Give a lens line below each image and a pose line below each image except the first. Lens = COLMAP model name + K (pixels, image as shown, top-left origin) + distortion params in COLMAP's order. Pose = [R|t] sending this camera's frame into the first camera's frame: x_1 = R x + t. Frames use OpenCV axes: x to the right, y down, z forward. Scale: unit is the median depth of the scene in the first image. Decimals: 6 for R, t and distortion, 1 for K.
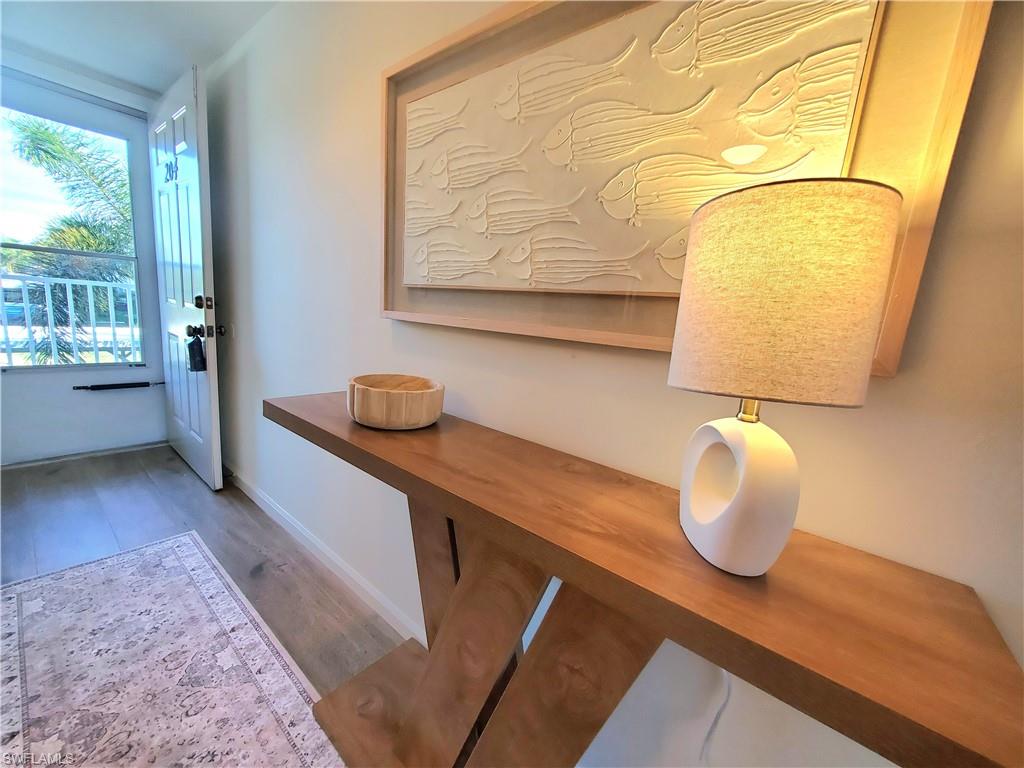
lens RADIAL K [[403.4, 0, 499.5], [0, 403.4, 386.8], [0, 0, 1]] dist [0.000489, -0.000300]
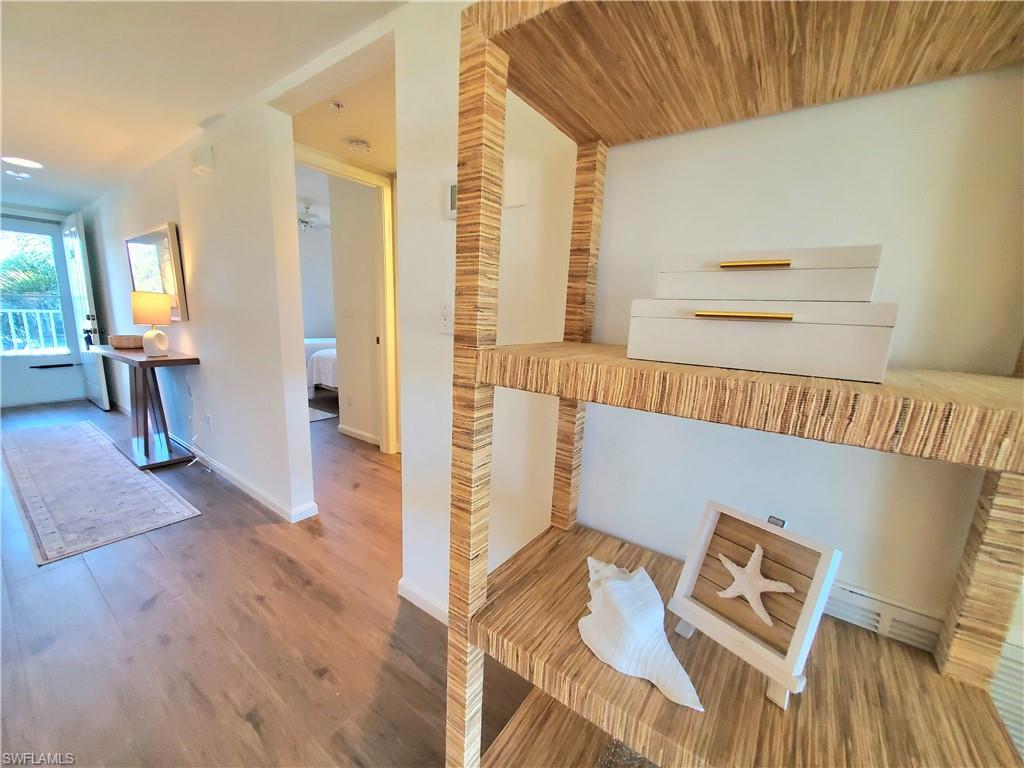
lens RADIAL K [[403.4, 0, 499.5], [0, 403.4, 386.8], [0, 0, 1]] dist [0.000489, -0.000300]
pose [[0.996802, -0.065506, 0.045778, 1.103488], [0.065898, 0.997801, -0.007109, 0.266689], [-0.045211, 0.010103, 0.998926, -1.037598]]
